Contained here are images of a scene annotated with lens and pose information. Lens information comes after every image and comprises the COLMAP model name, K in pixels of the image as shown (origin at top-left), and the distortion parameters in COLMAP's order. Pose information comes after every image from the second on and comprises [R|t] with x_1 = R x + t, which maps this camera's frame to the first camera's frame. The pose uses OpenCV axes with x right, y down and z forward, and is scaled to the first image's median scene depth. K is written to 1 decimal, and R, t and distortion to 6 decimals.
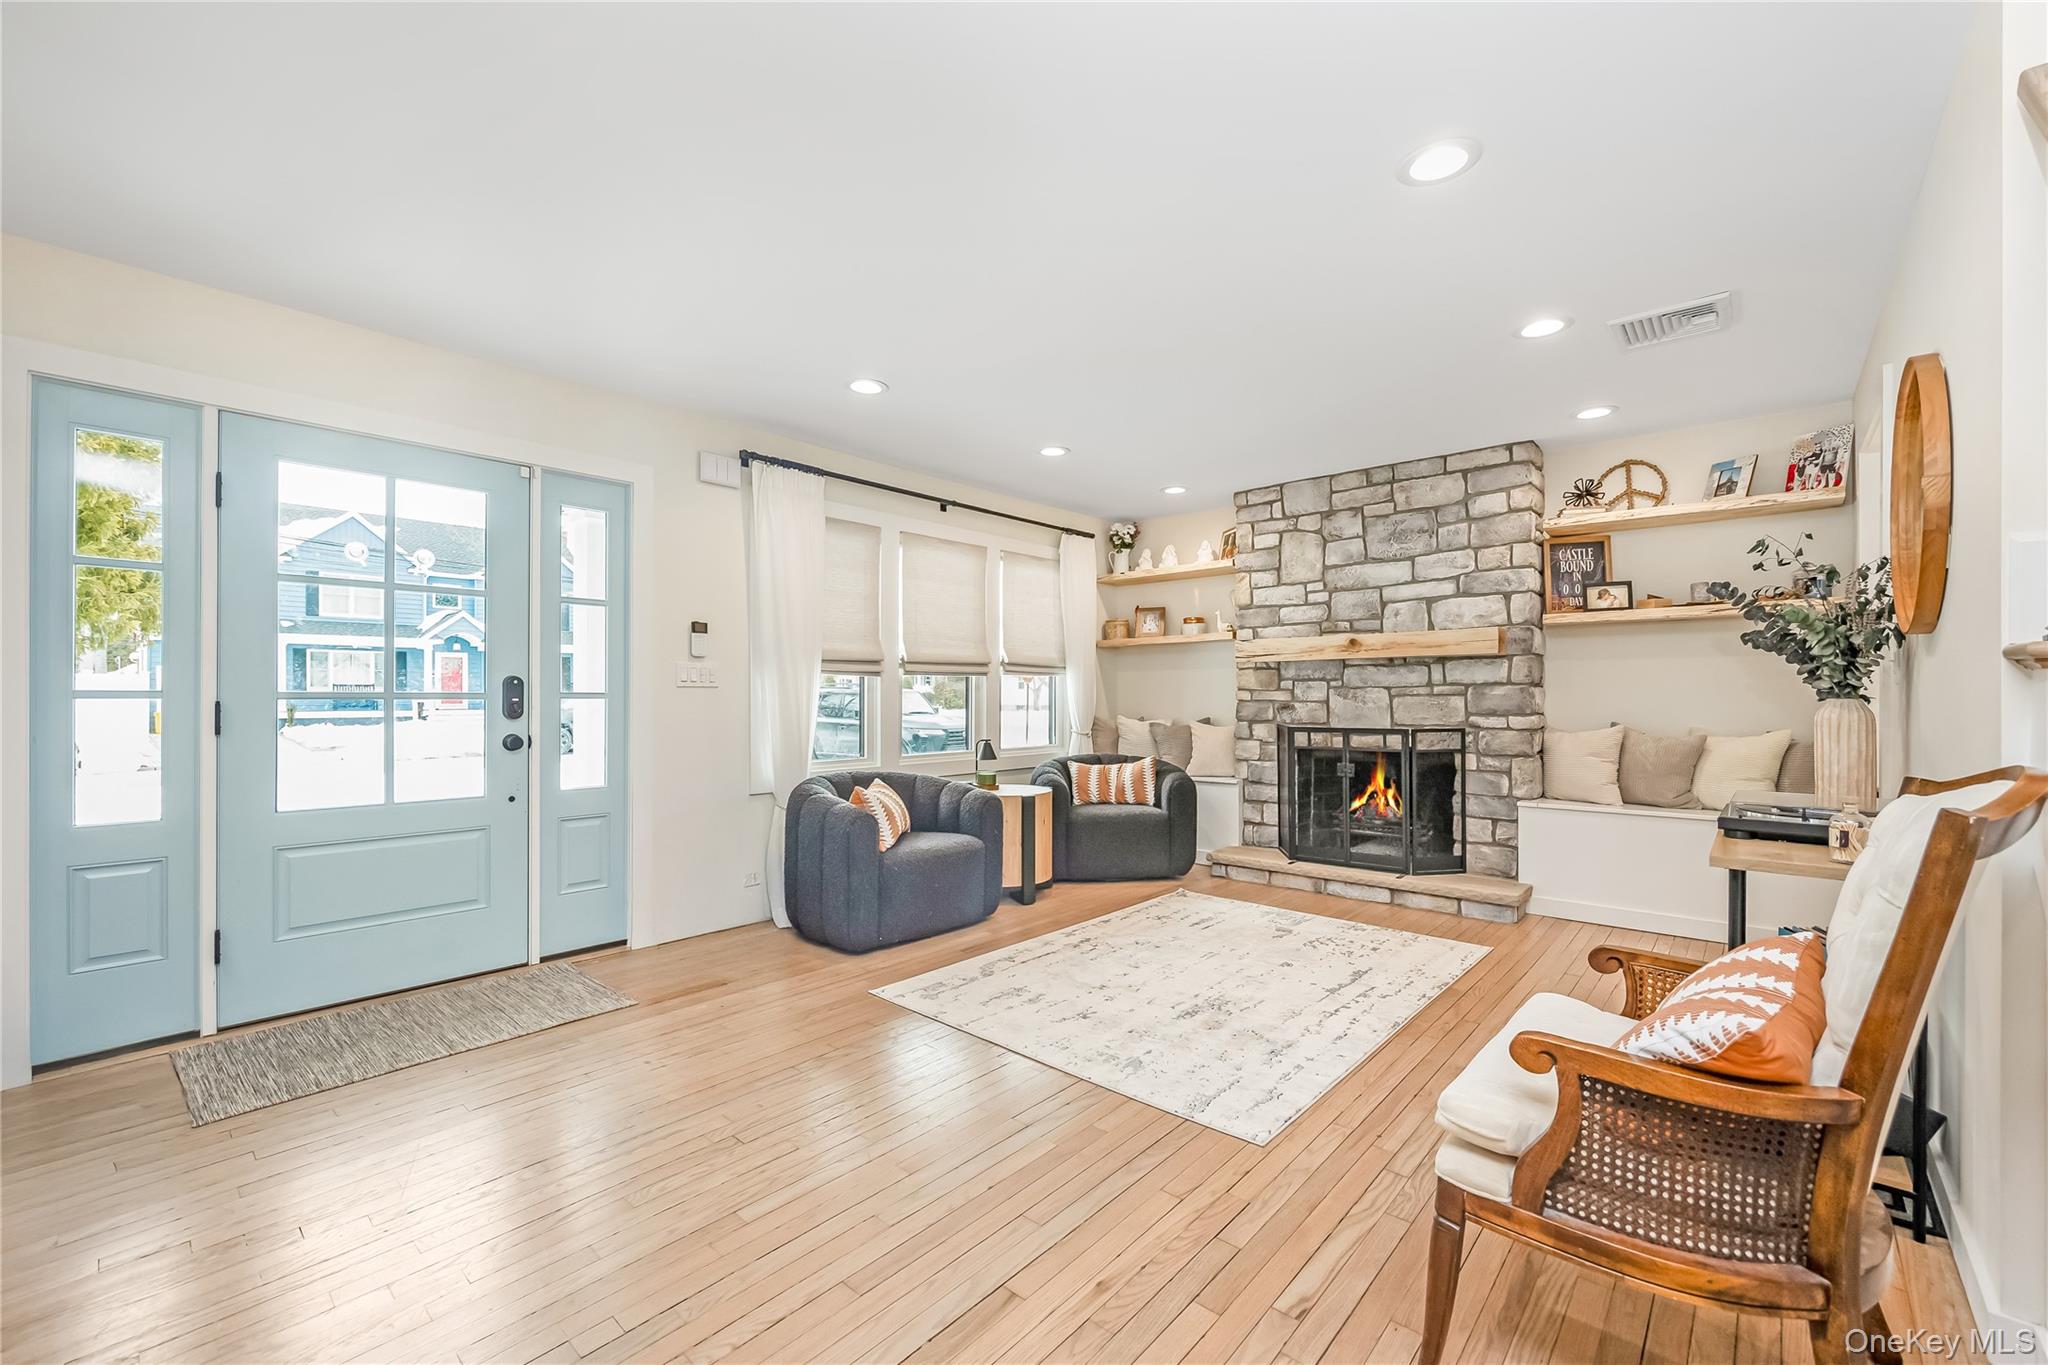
lens RADIAL K [[828.4, 0, 1027.9], [0, 828.4, 694.0], [0, 0, 1]] dist [-0.010759, 0.000665]
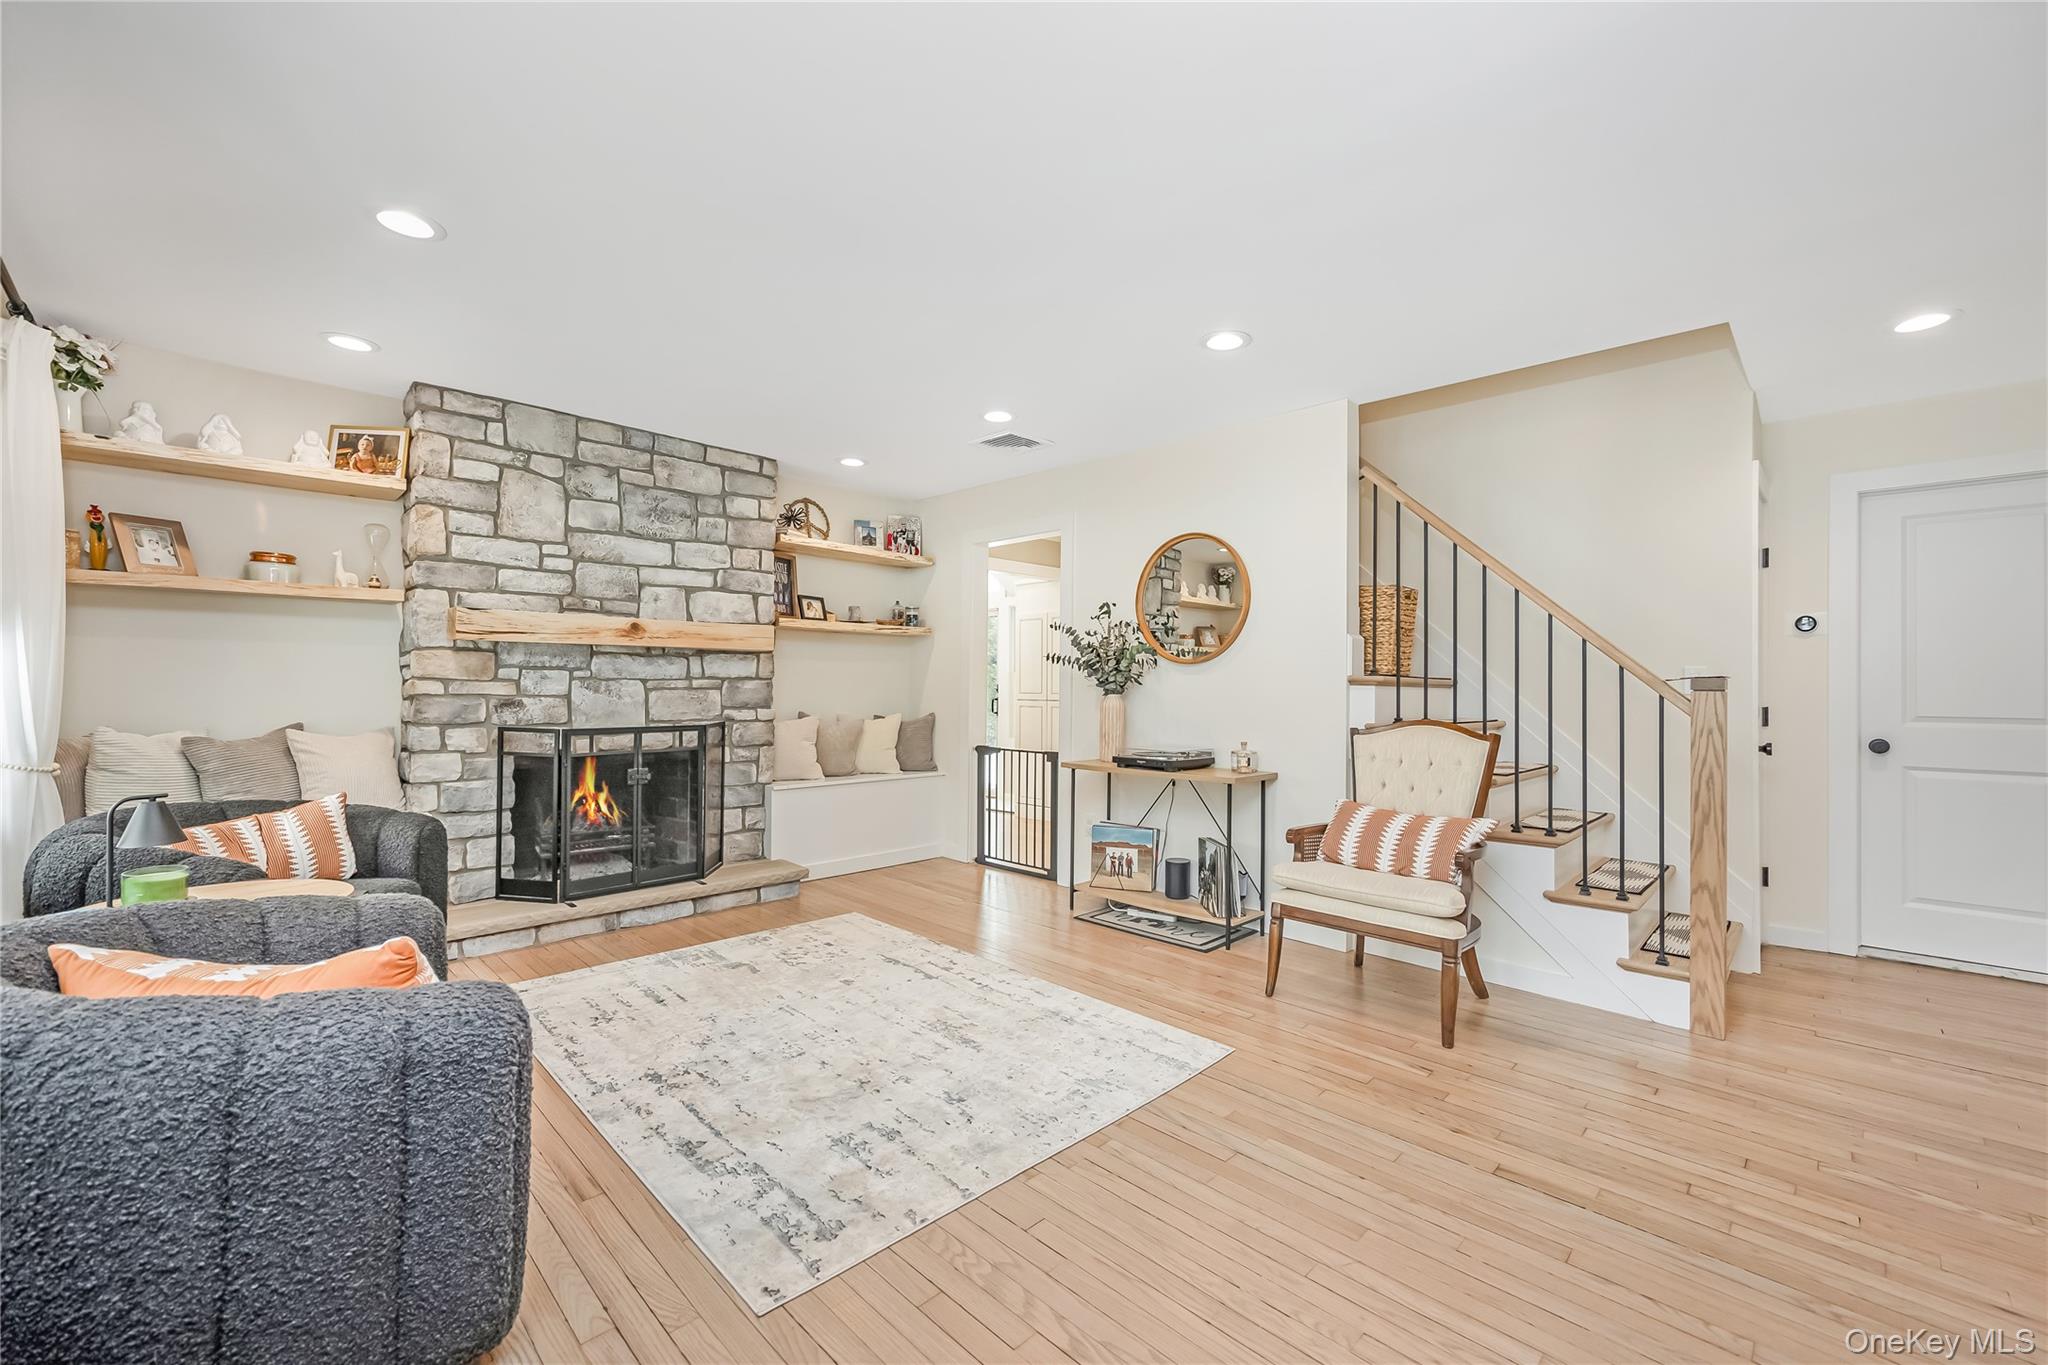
lens RADIAL K [[828.4, 0, 1024.1], [0, 828.4, 681.6], [0, 0, 1]] dist [-0.010759, 0.000665]
pose [[0.053214, 0.009424, 0.998539, -0.455730], [-0.009665, 0.999913, -0.008922, -0.002104], [-0.998536, -0.009176, 0.053300, 0.569308]]
